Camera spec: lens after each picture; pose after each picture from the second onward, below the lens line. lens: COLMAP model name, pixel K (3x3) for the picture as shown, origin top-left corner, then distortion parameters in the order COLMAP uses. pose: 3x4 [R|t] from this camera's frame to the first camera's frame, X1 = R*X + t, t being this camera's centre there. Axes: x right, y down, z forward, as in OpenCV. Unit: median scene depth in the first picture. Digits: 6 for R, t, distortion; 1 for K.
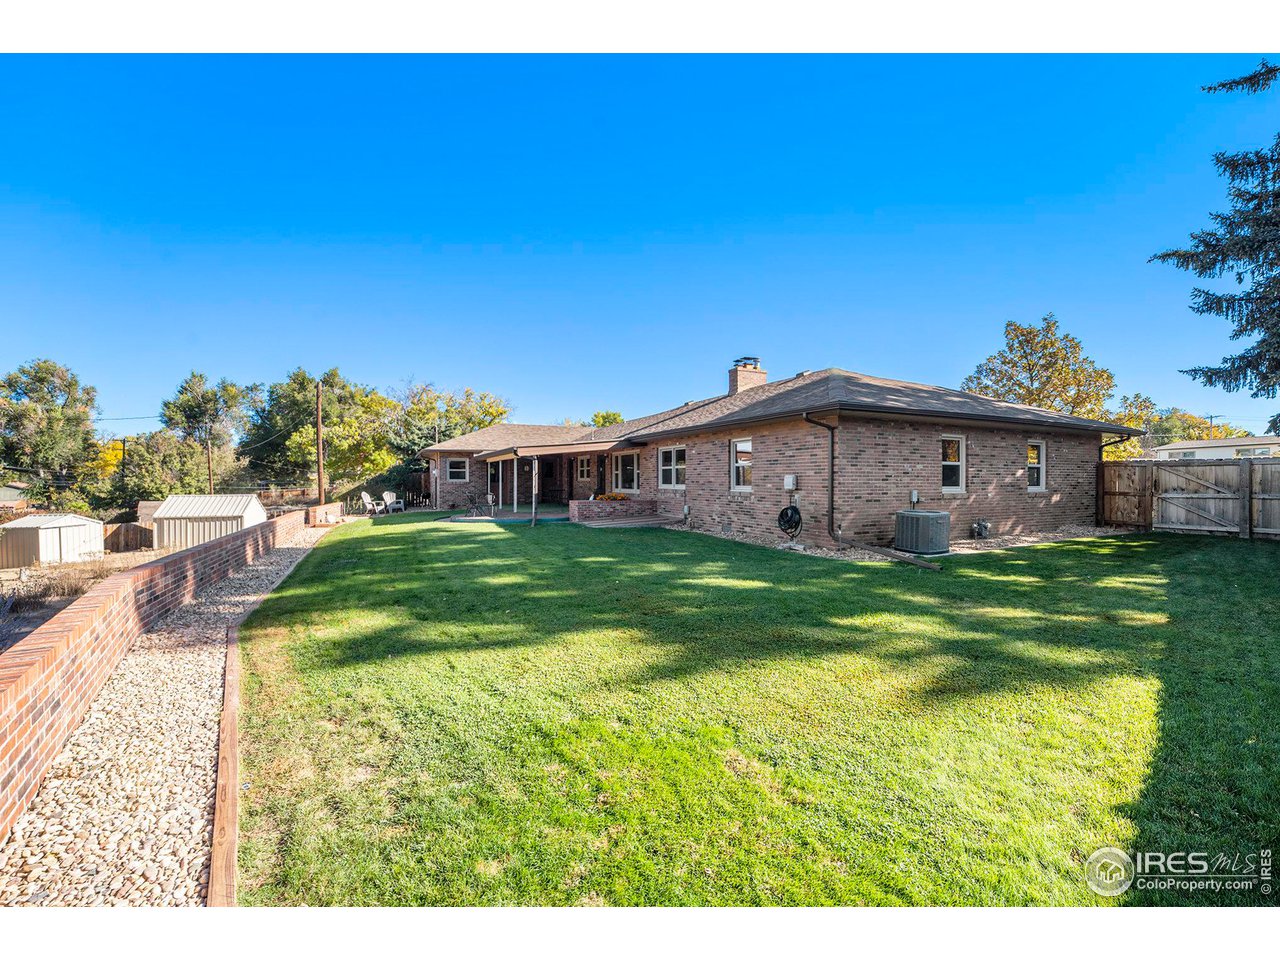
lens RADIAL K [[528.0, 0, 640.0], [0, 528.0, 480.0], [0, 0, 1]] dist [-0.031148, -0.000246]
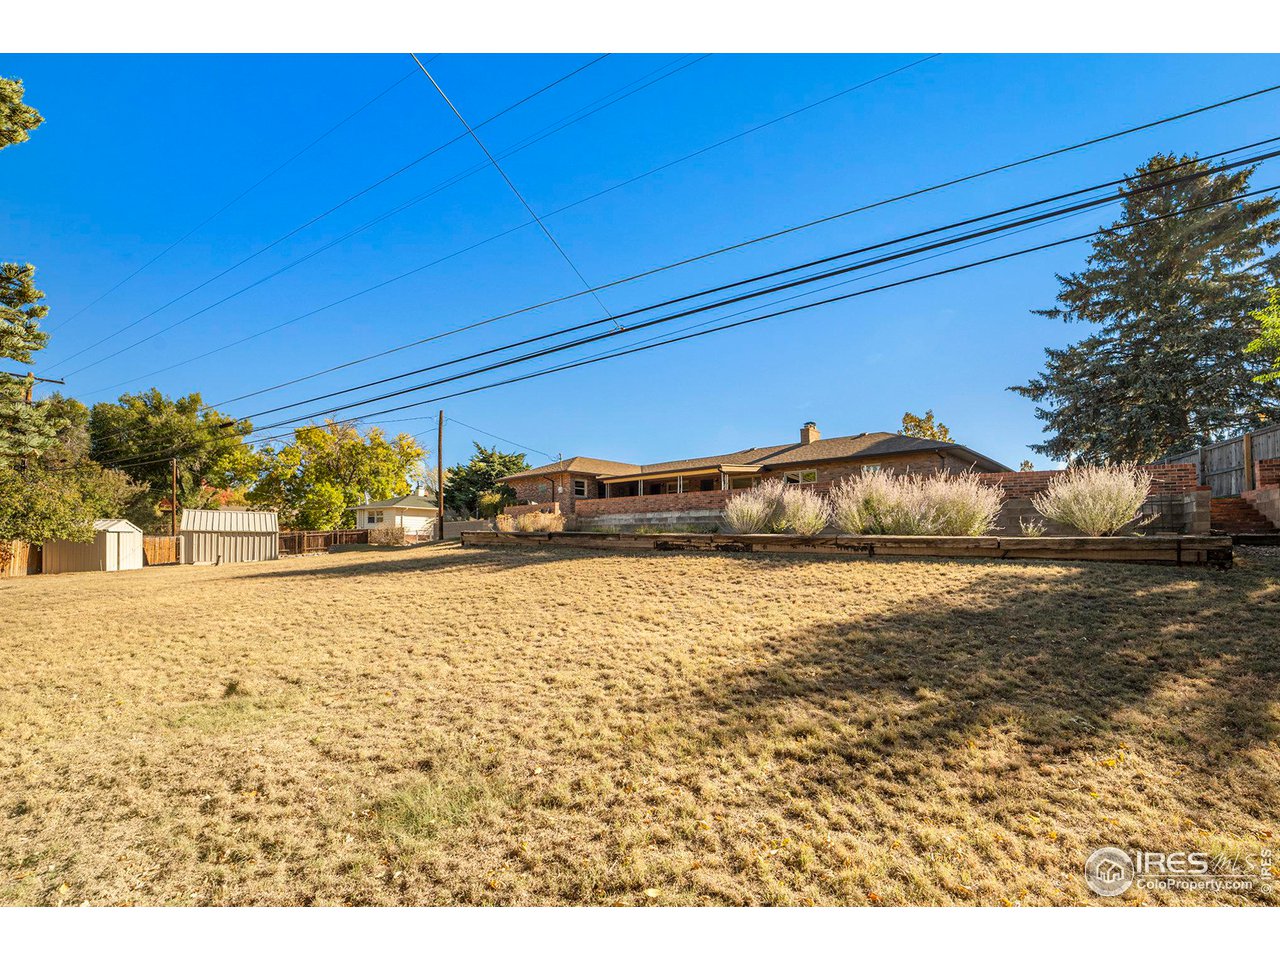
lens RADIAL K [[528.0, 0, 640.0], [0, 528.0, 480.0], [0, 0, 1]] dist [-0.031148, -0.000246]
pose [[0.952522, 0.050111, 0.300318, -0.592099], [-0.016682, 0.993471, -0.112859, 0.104472], [-0.304013, 0.102490, 0.947139, -0.274968]]
